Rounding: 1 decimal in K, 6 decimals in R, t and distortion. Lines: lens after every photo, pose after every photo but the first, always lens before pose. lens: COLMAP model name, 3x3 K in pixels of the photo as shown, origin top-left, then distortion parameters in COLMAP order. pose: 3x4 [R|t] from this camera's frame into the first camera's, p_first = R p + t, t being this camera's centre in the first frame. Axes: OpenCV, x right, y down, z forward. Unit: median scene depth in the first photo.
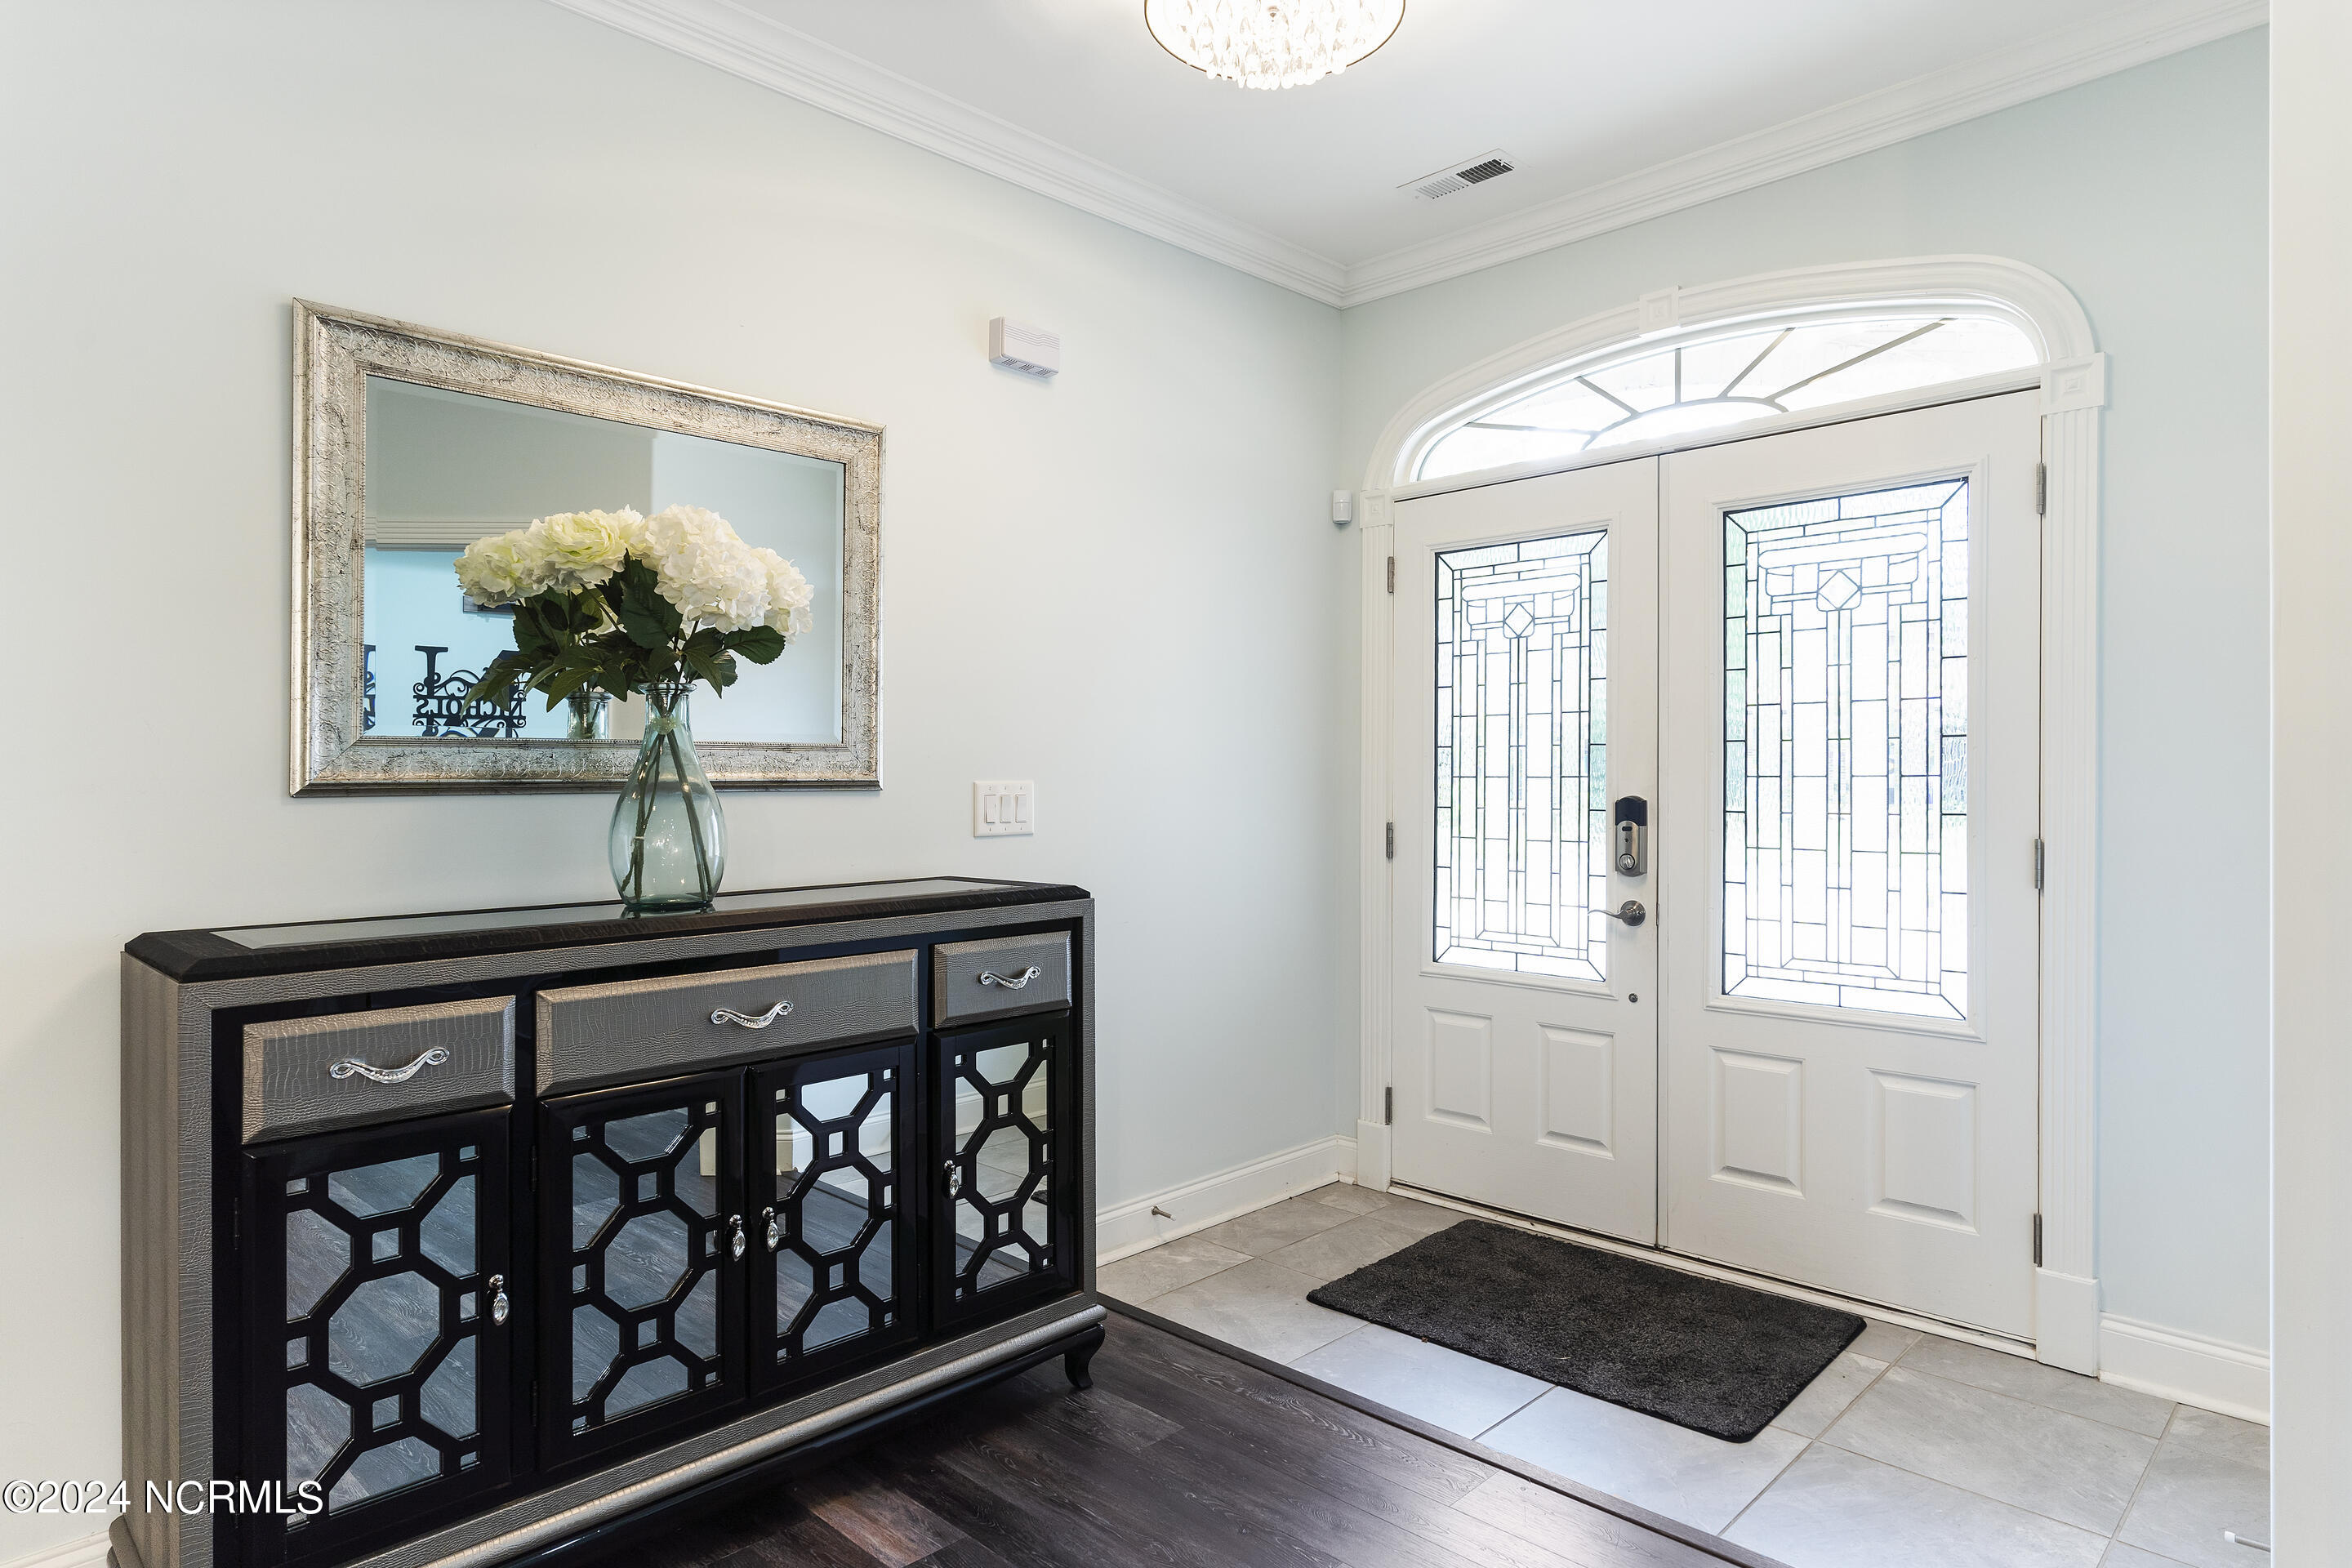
lens RADIAL K [[1327.3, 0, 1173.4], [0, 1327.3, 790.6], [0, 0, 1]] dist [-0.006860, -0.001658]
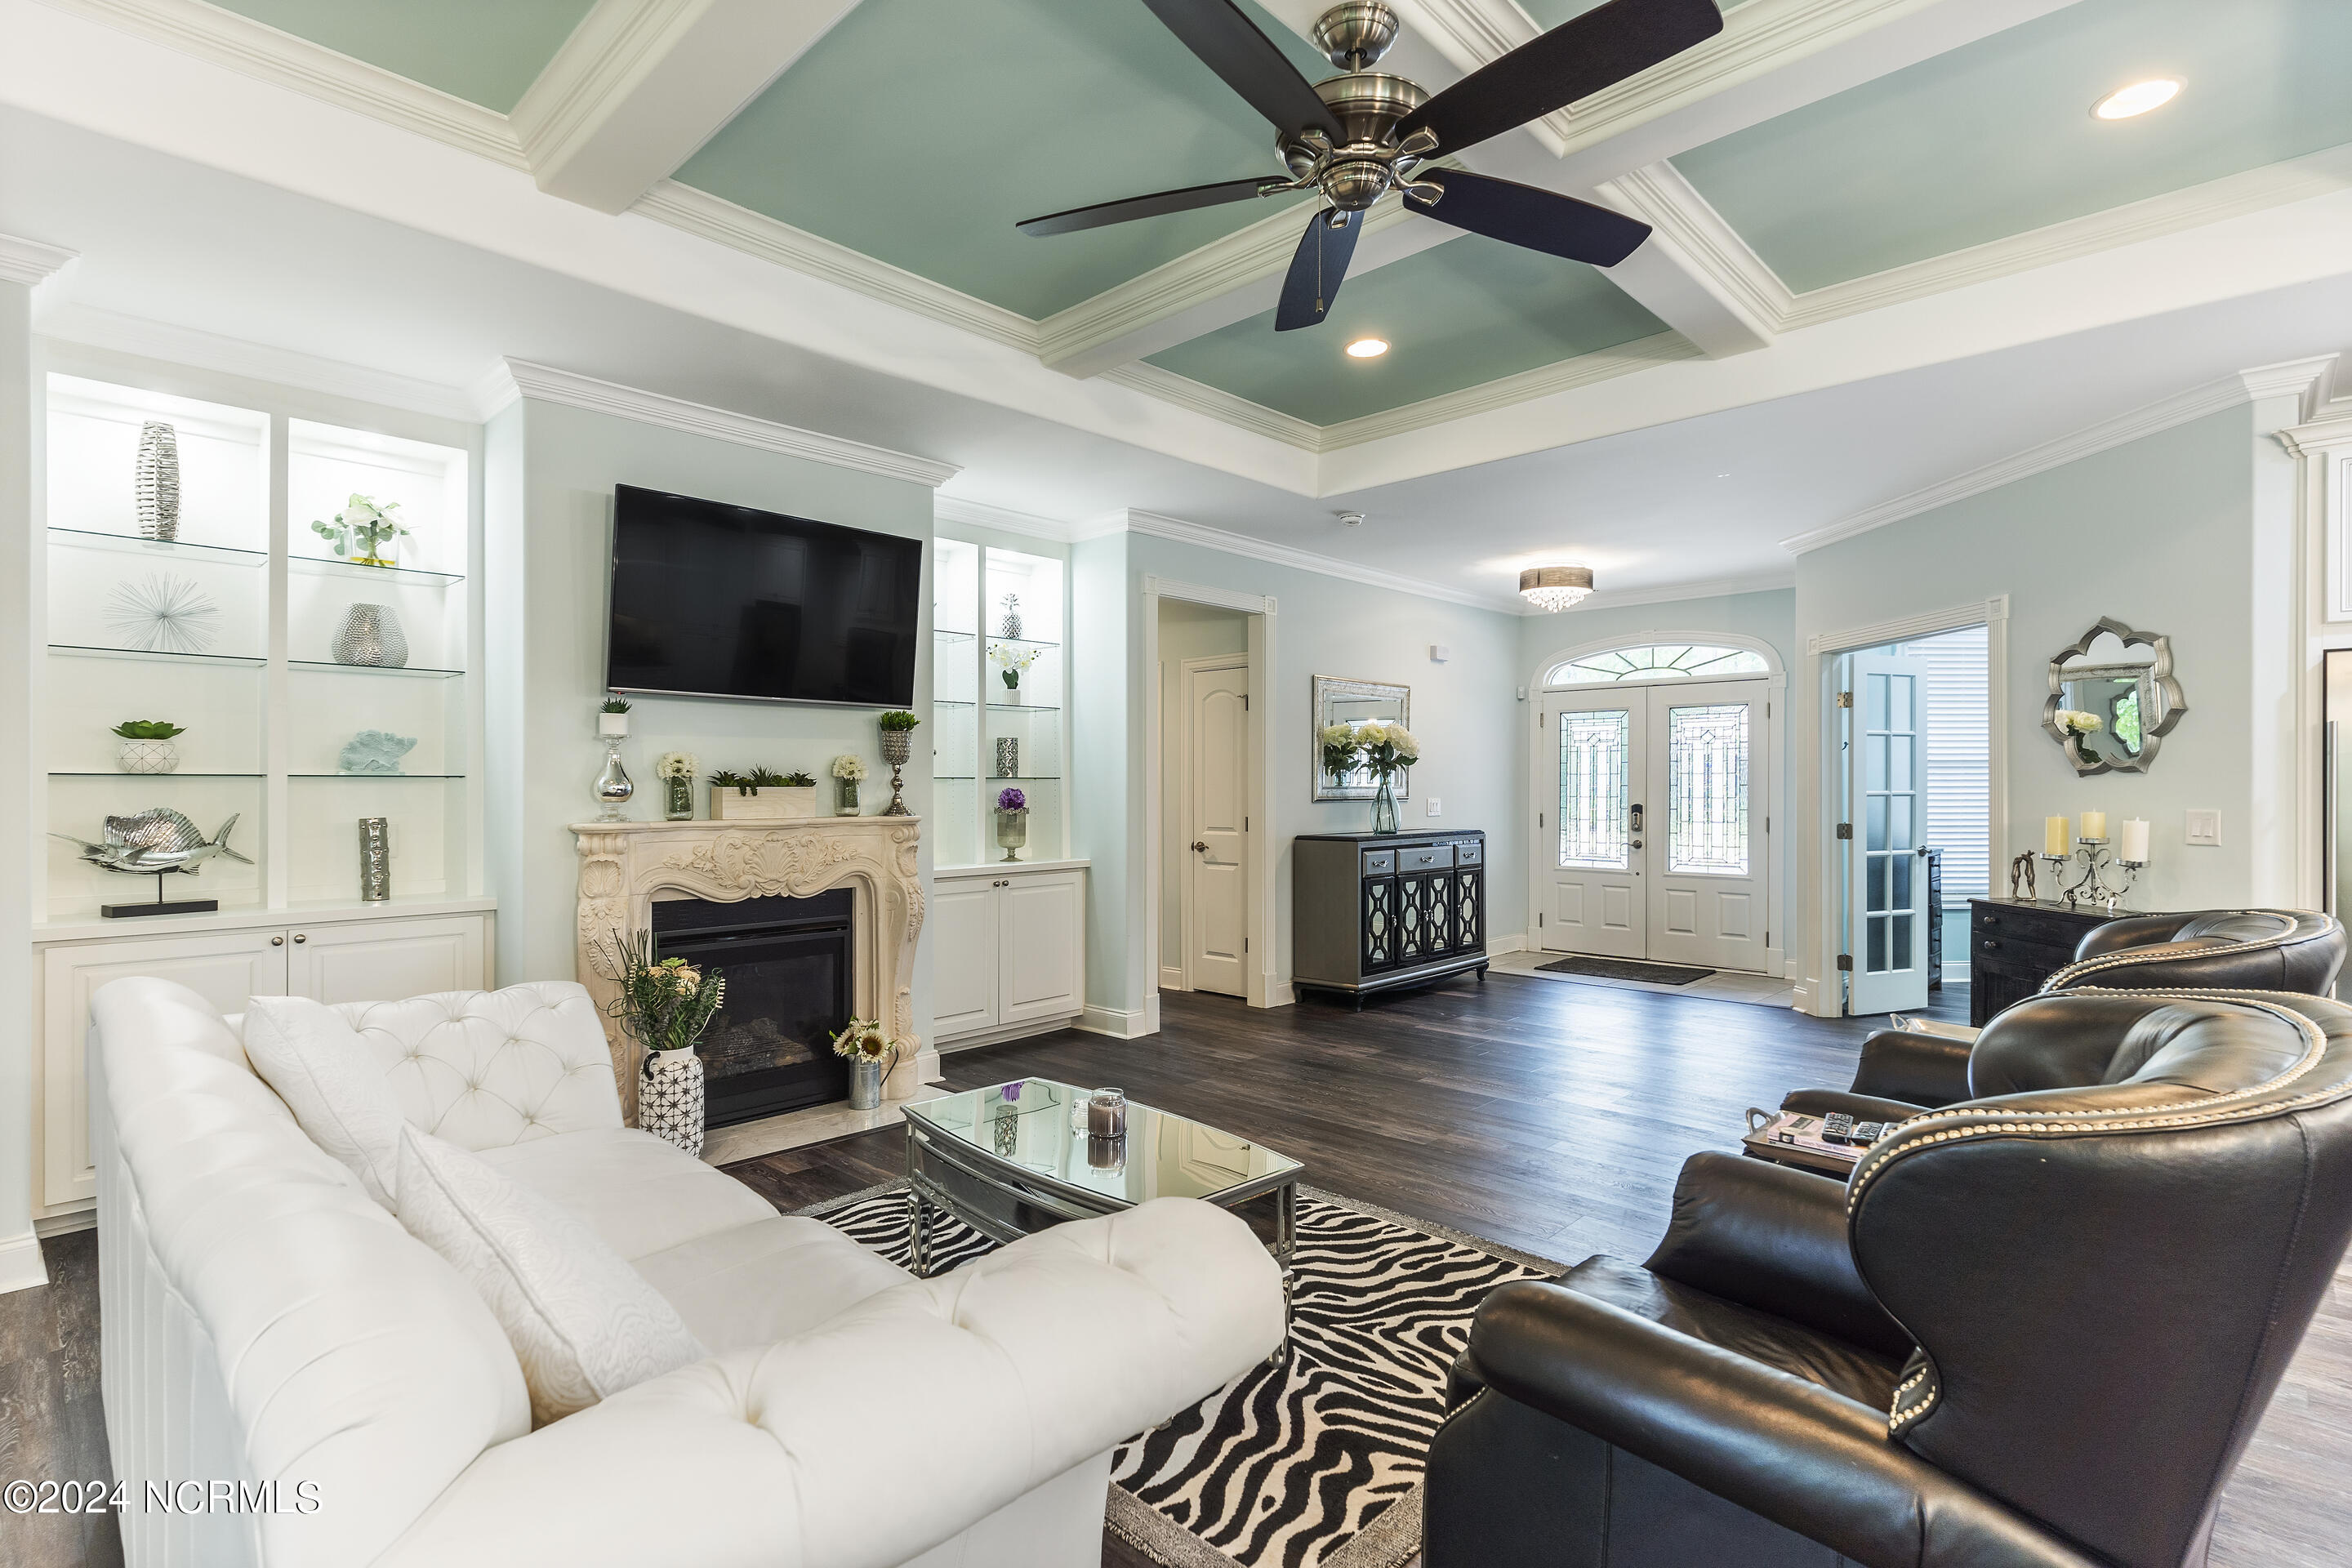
lens RADIAL K [[1145.6, 0, 1177.6], [0, 1145.6, 785.7], [0, 0, 1]] dist [0.001490, -0.000550]
pose [[0.999767, 0.004027, 0.021218, -0.787892], [-0.003811, 0.999941, -0.010175, -0.006558], [-0.021257, 0.010092, 0.999723, -1.640596]]
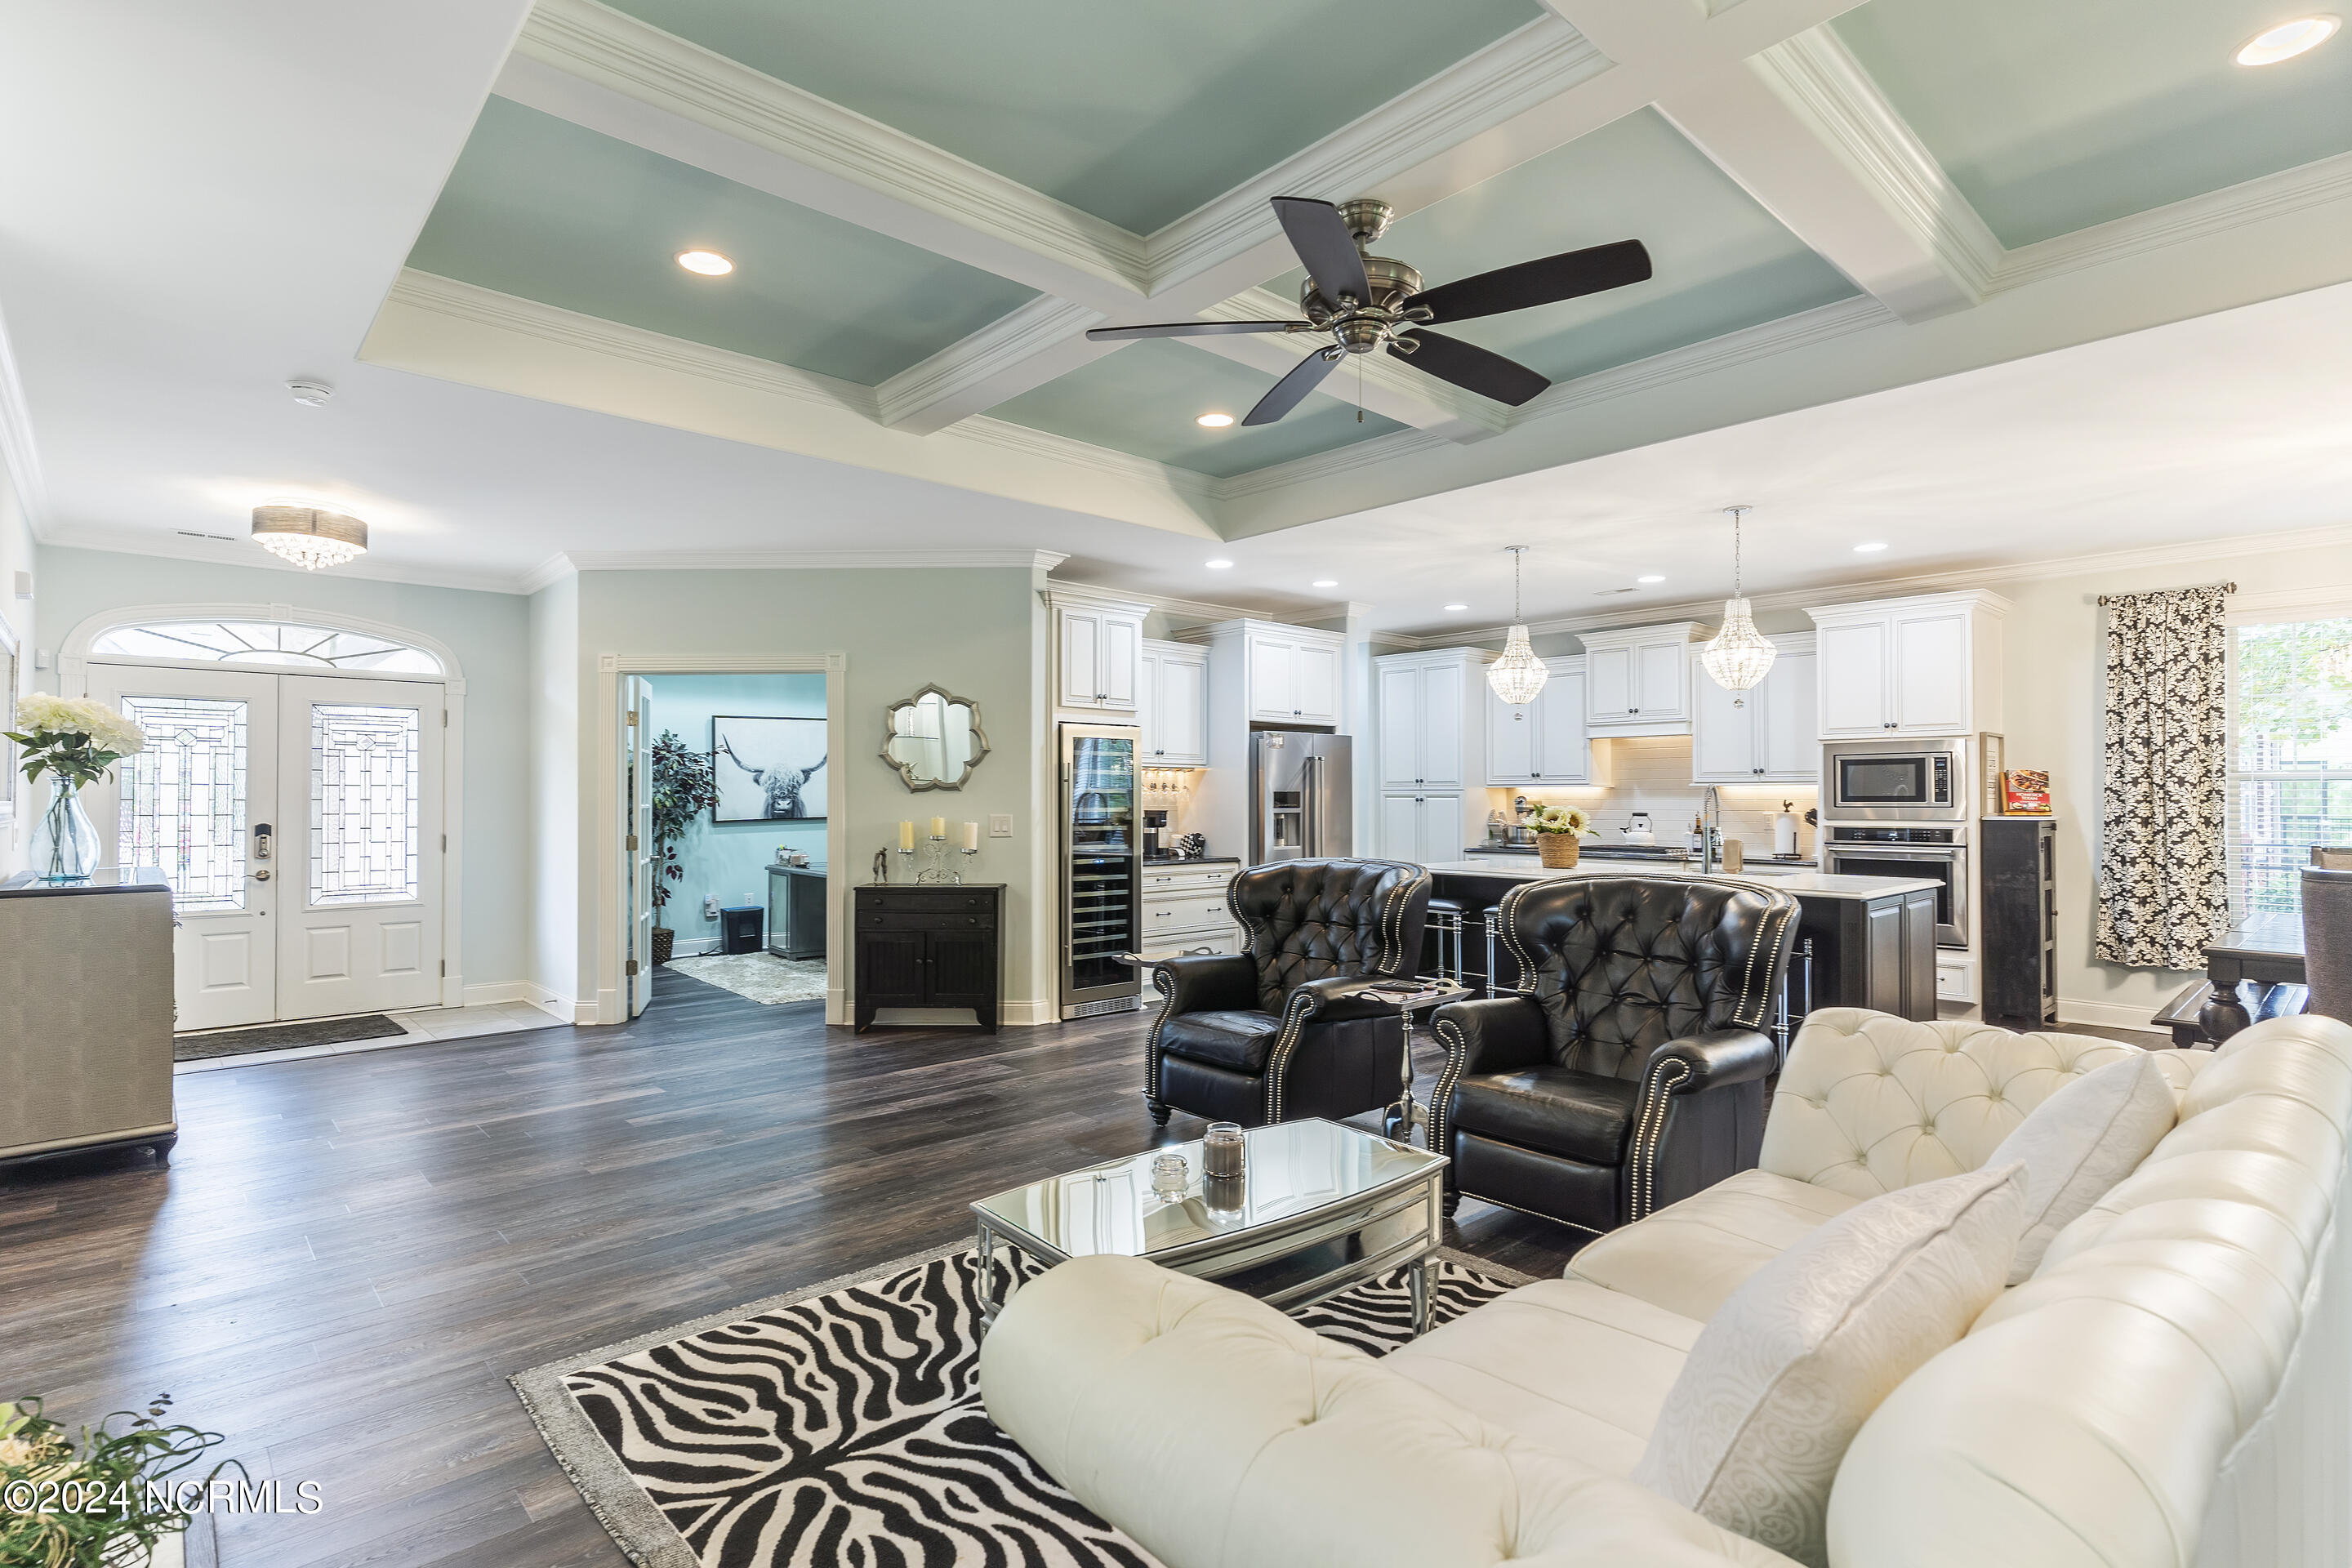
lens RADIAL K [[1145.6, 0, 1177.6], [0, 1145.6, 785.7], [0, 0, 1]] dist [0.001490, -0.000550]
pose [[0.044272, 0.014496, 0.998914, -1.704005], [0.010487, 0.999833, -0.014975, -0.015660], [-0.998964, 0.011139, 0.044113, -0.710451]]
